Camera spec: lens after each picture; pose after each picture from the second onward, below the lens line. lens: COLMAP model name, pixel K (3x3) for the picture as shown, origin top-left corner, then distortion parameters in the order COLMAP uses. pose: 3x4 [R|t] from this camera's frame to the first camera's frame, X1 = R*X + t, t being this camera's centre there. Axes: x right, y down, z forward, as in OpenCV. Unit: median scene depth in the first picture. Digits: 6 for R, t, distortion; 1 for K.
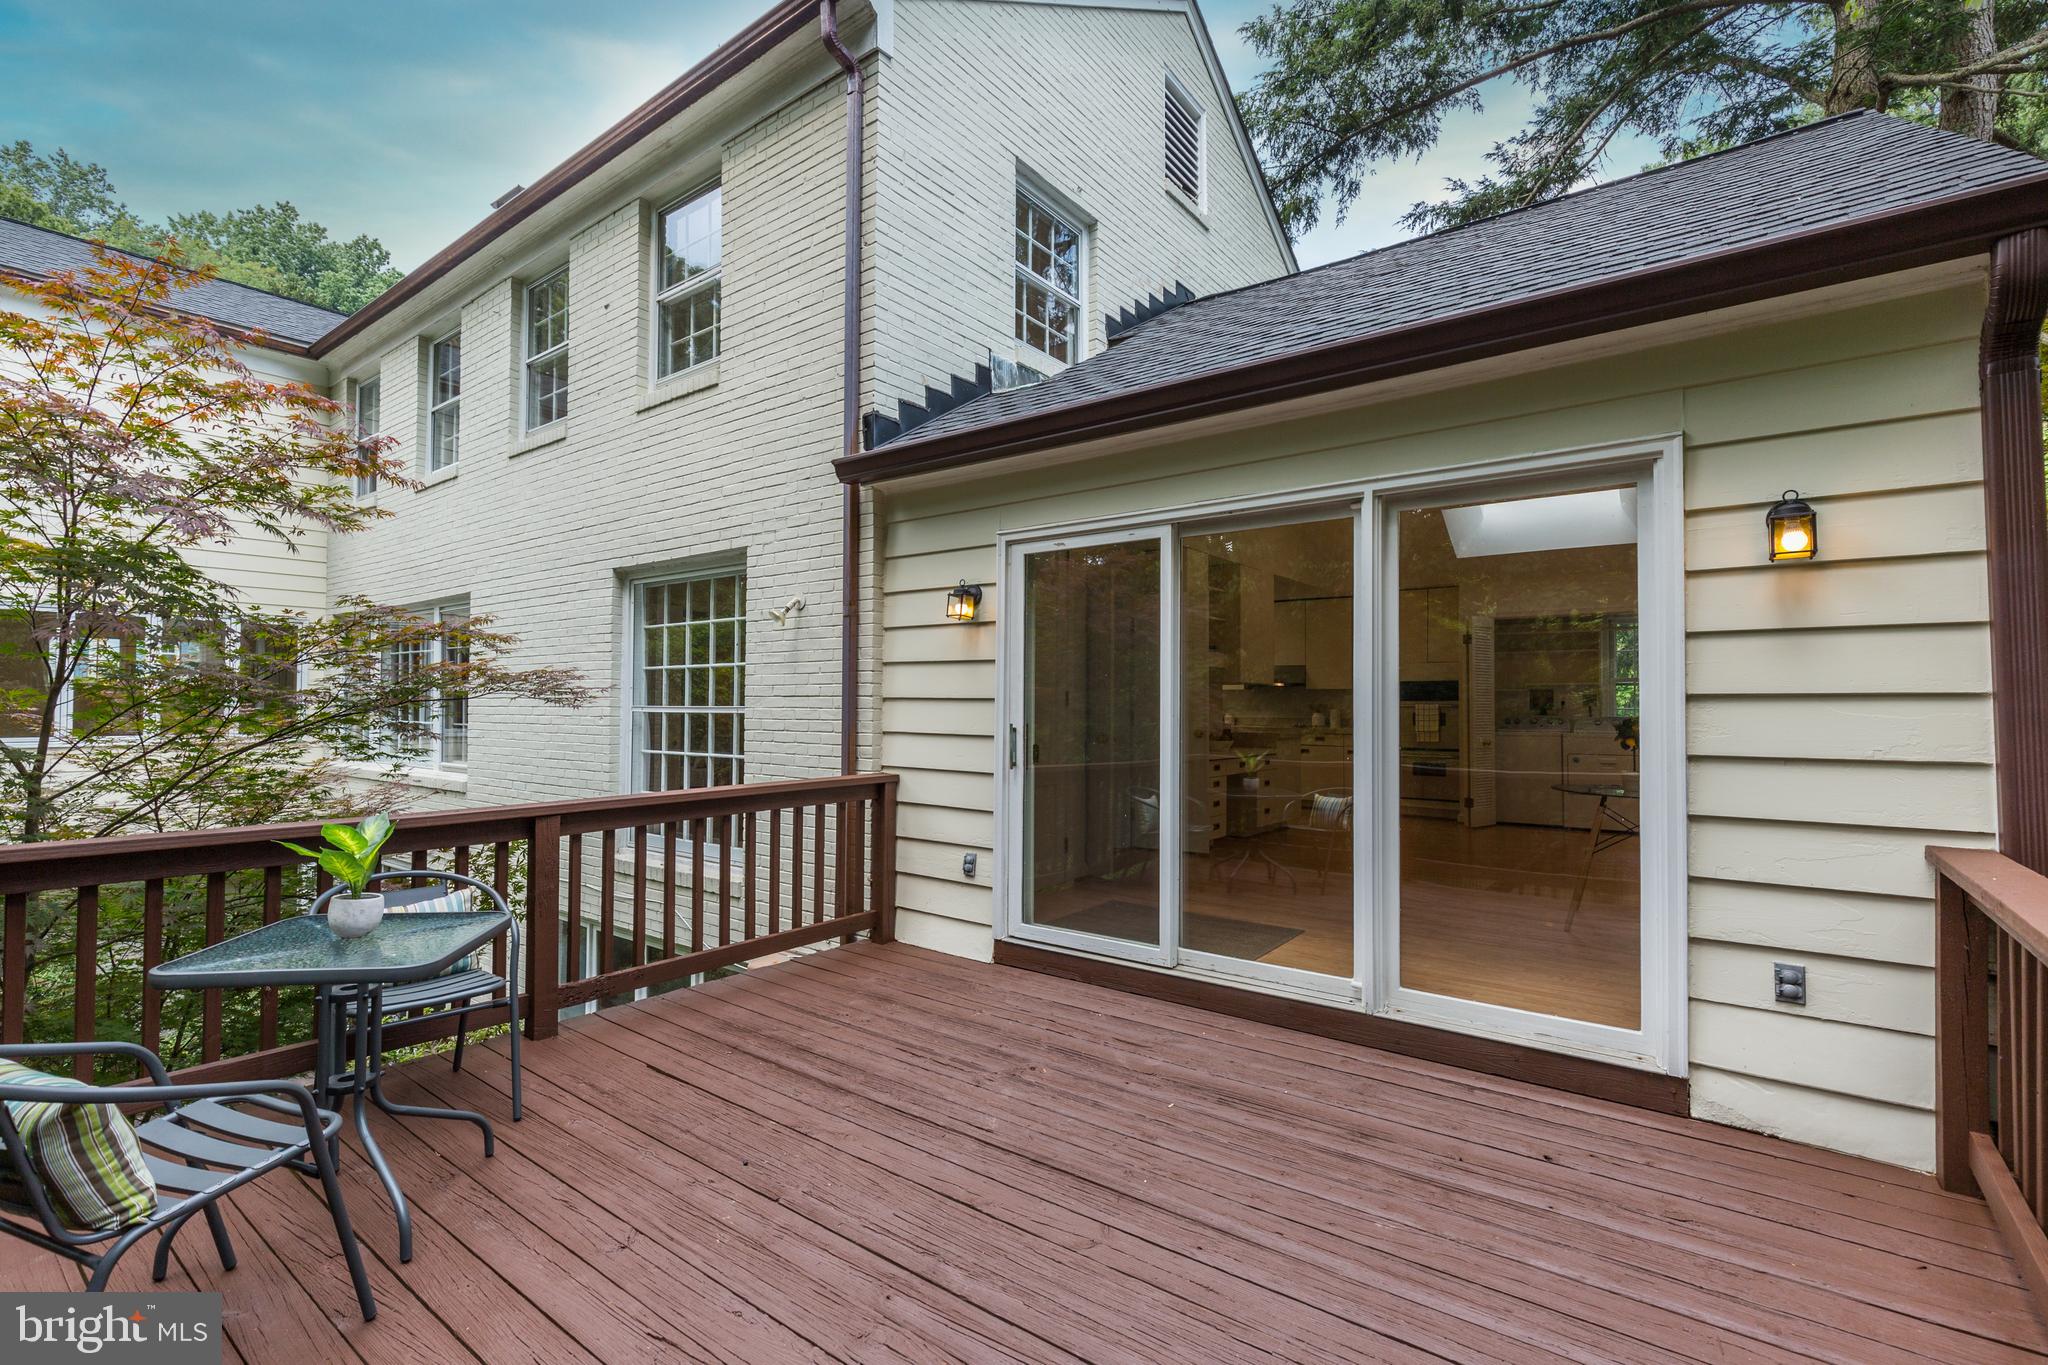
lens RADIAL K [[935.5, 0, 1016.6], [0, 935.5, 687.2], [0, 0, 1]] dist [0.011586, -0.000595]
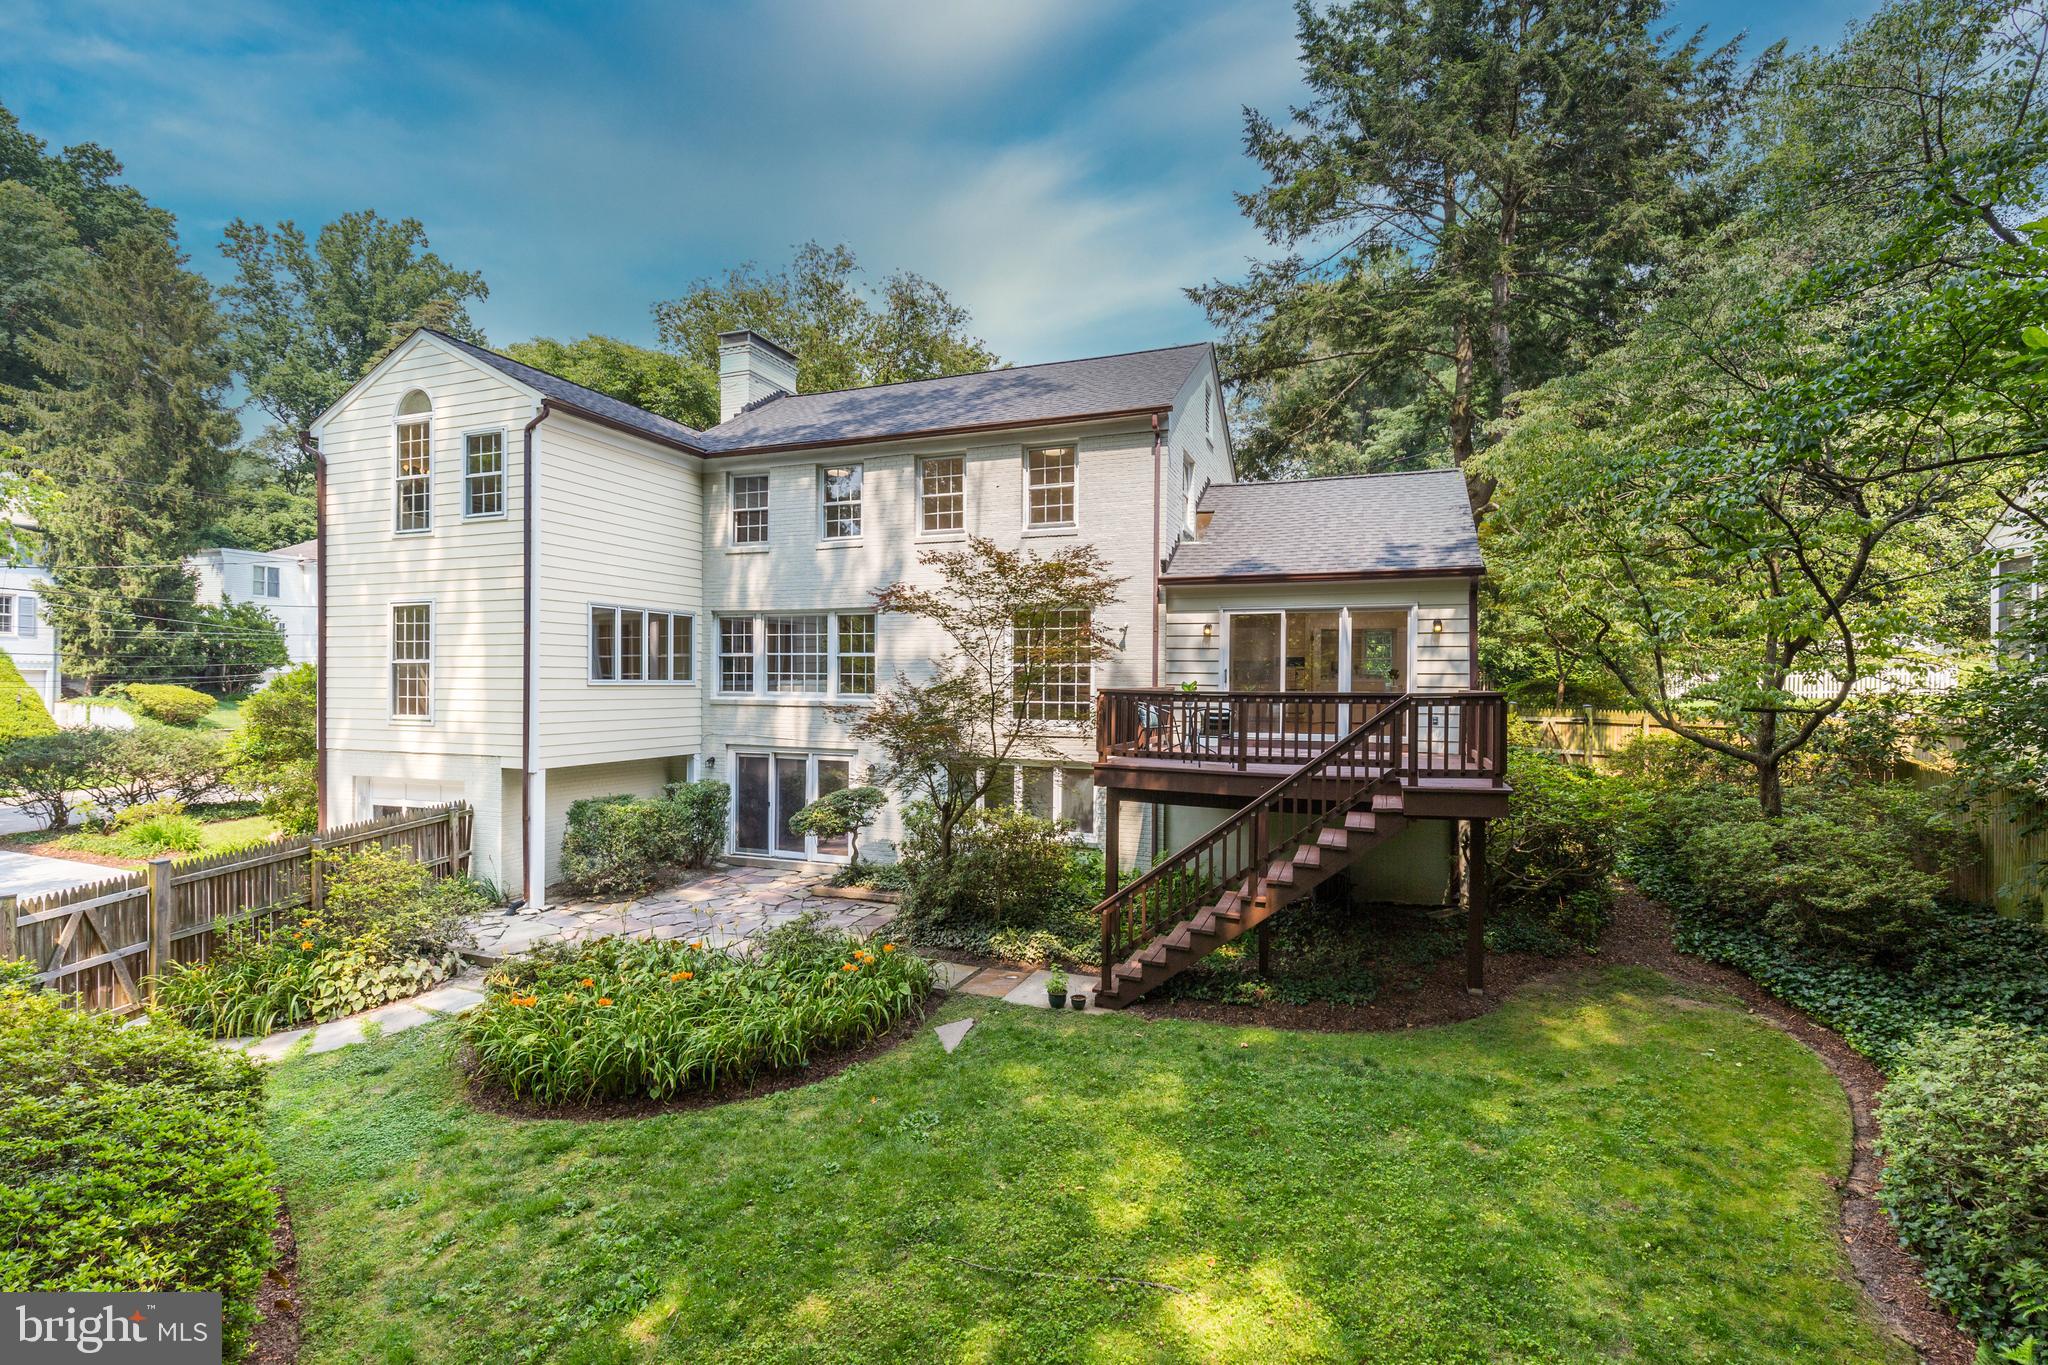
lens RADIAL K [[935.5, 0, 1026.1], [0, 935.5, 684.4], [0, 0, 1]] dist [0.011586, -0.000595]
pose [[0.961072, 0.000997, 0.276295, -1.534355], [-0.007869, 0.999687, 0.023765, 0.021643], [-0.276184, -0.025014, 0.960779, -1.844361]]
